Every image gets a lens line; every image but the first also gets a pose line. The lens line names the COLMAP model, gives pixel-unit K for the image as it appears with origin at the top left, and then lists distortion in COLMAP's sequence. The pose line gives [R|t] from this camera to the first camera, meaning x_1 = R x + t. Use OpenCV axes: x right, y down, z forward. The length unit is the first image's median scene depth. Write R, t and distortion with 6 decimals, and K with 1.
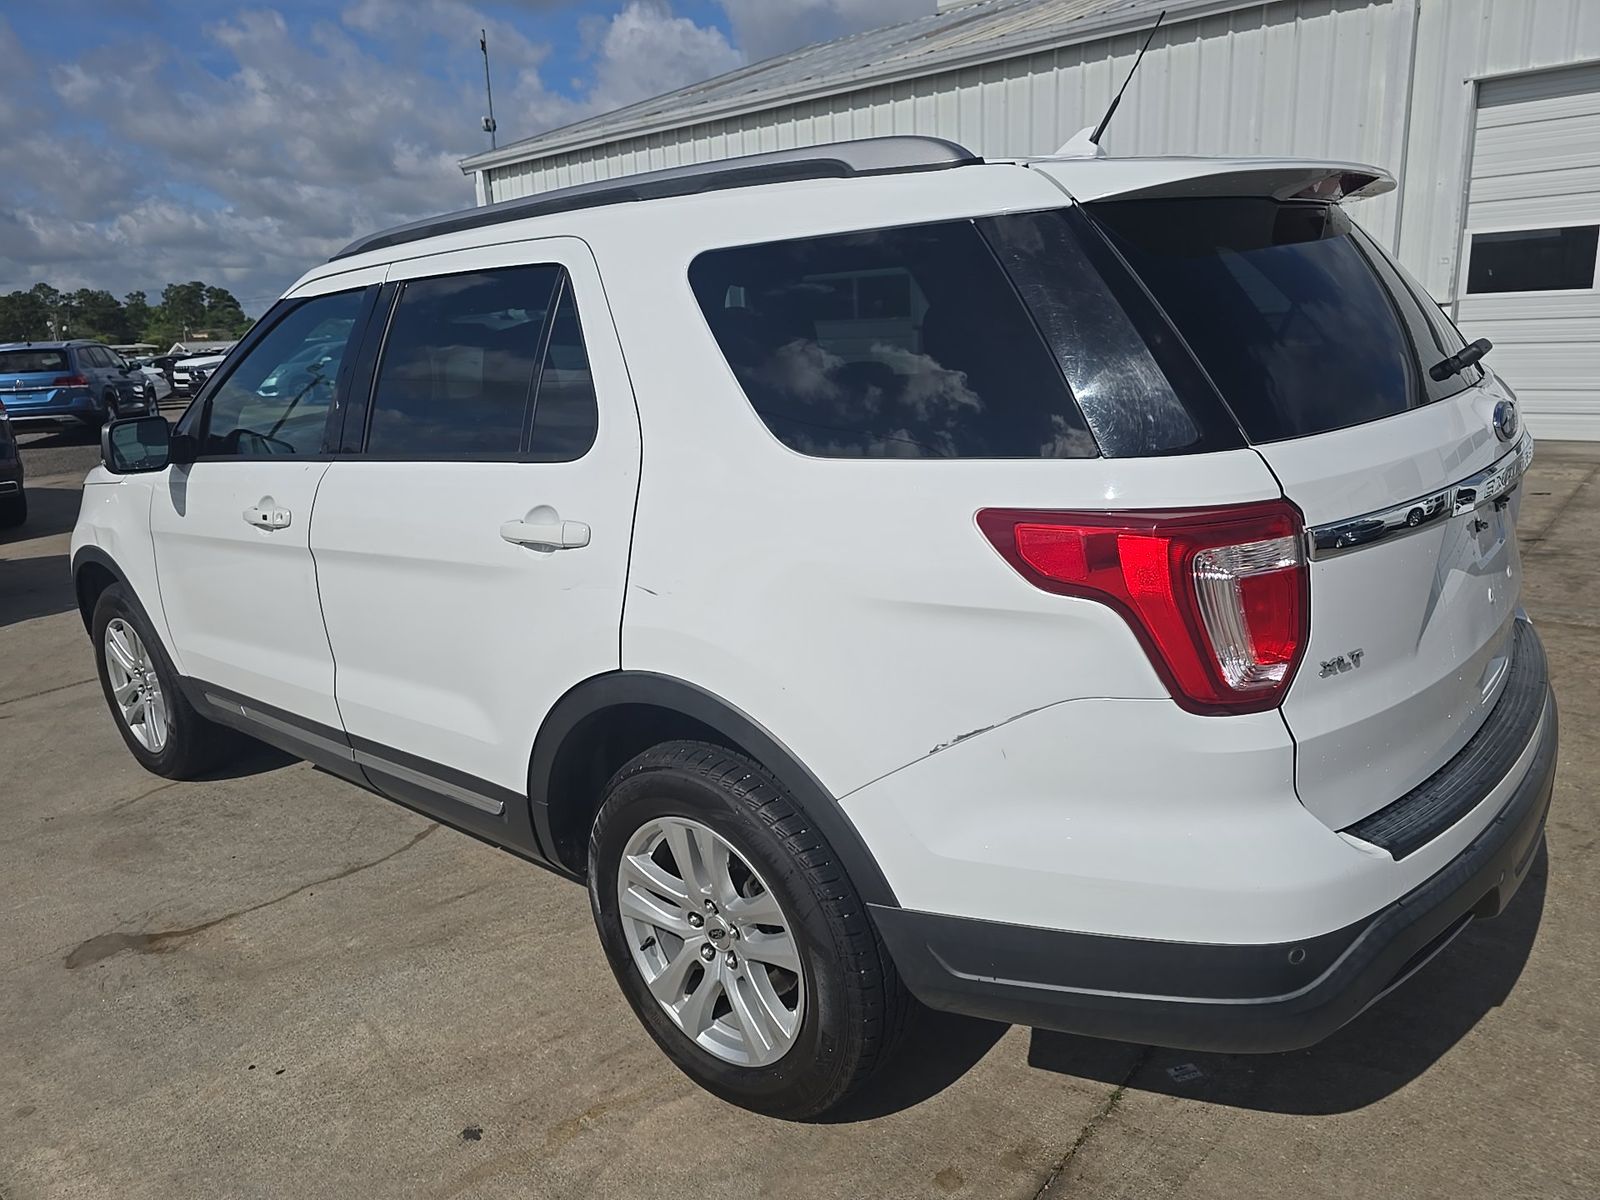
lens RADIAL K [[1050.9, 0, 800.0], [0, 1050.9, 600.0], [0, 0, 1]] dist [-0.005671, -0.000703]
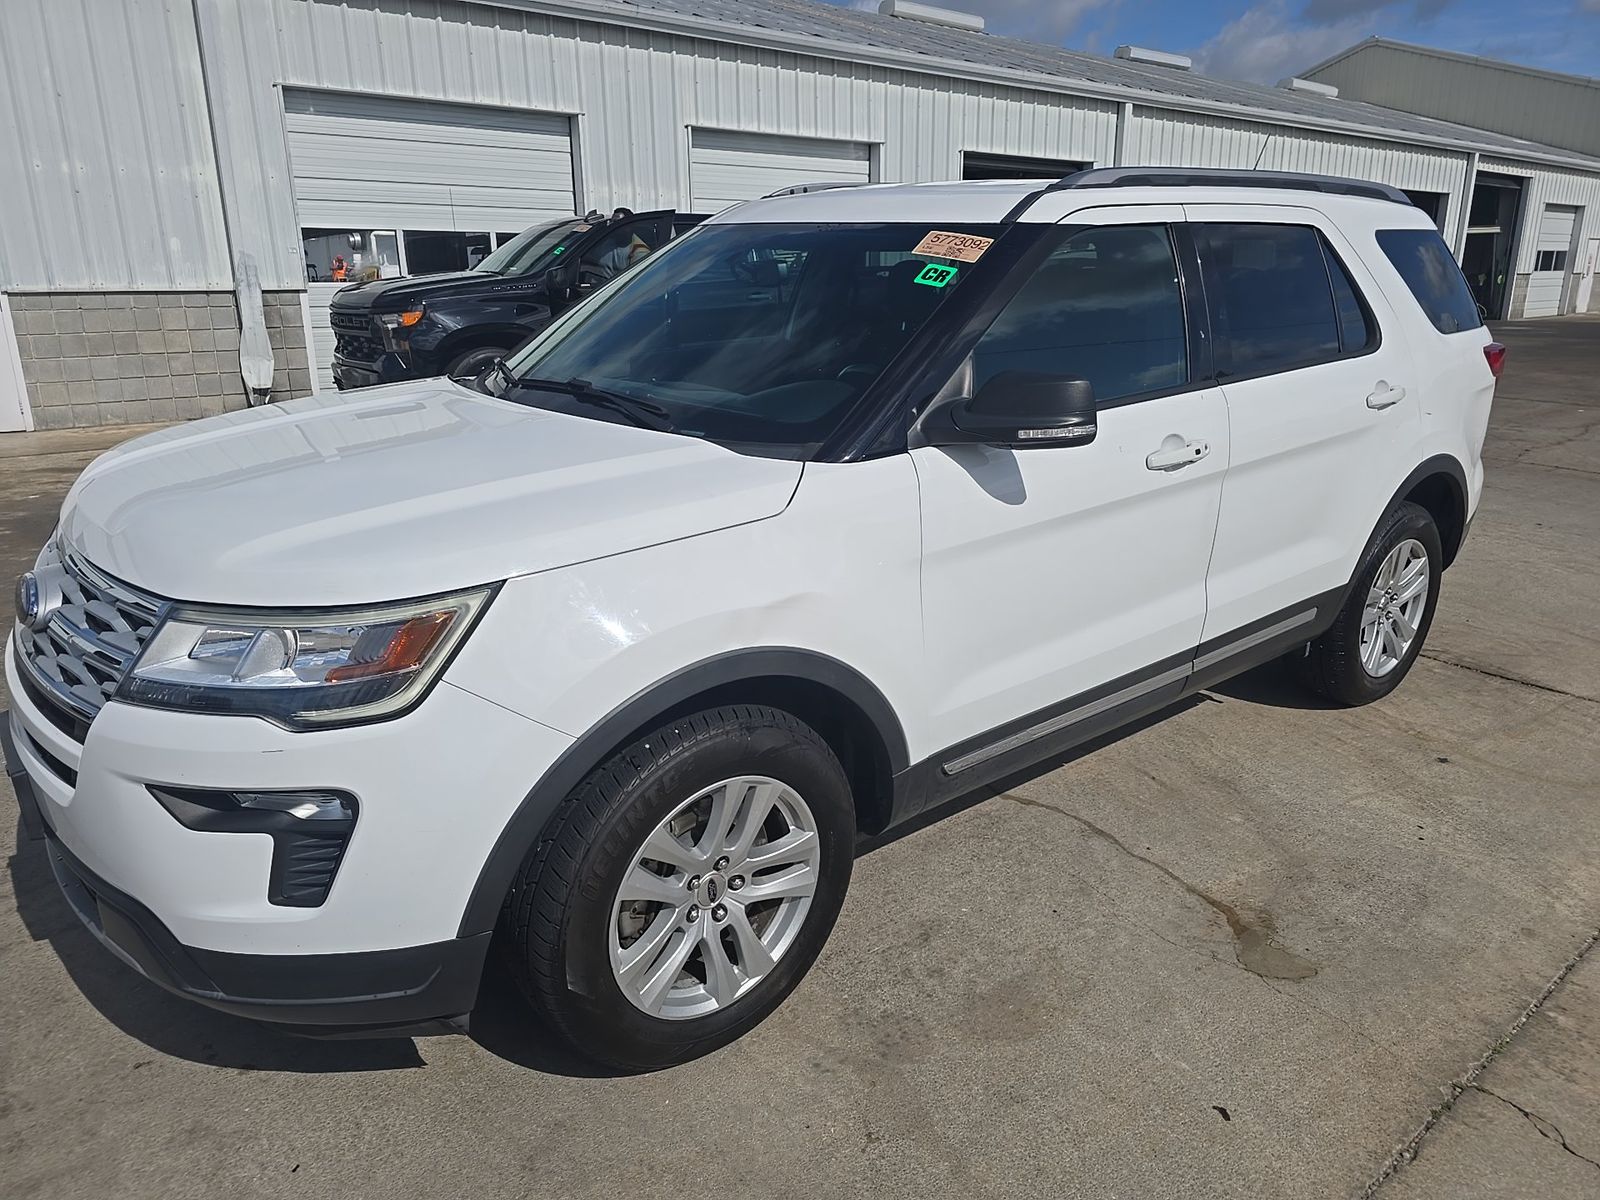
lens RADIAL K [[1071.7, 0, 800.0], [0, 1071.7, 600.0], [0, 0, 1]] dist [0.004130, -0.000298]
pose [[0.215695, -0.237842, 0.947052, -1.410183], [0.246868, 0.951656, 0.182773, -0.194269], [-0.944739, 0.194374, 0.263983, 0.999058]]
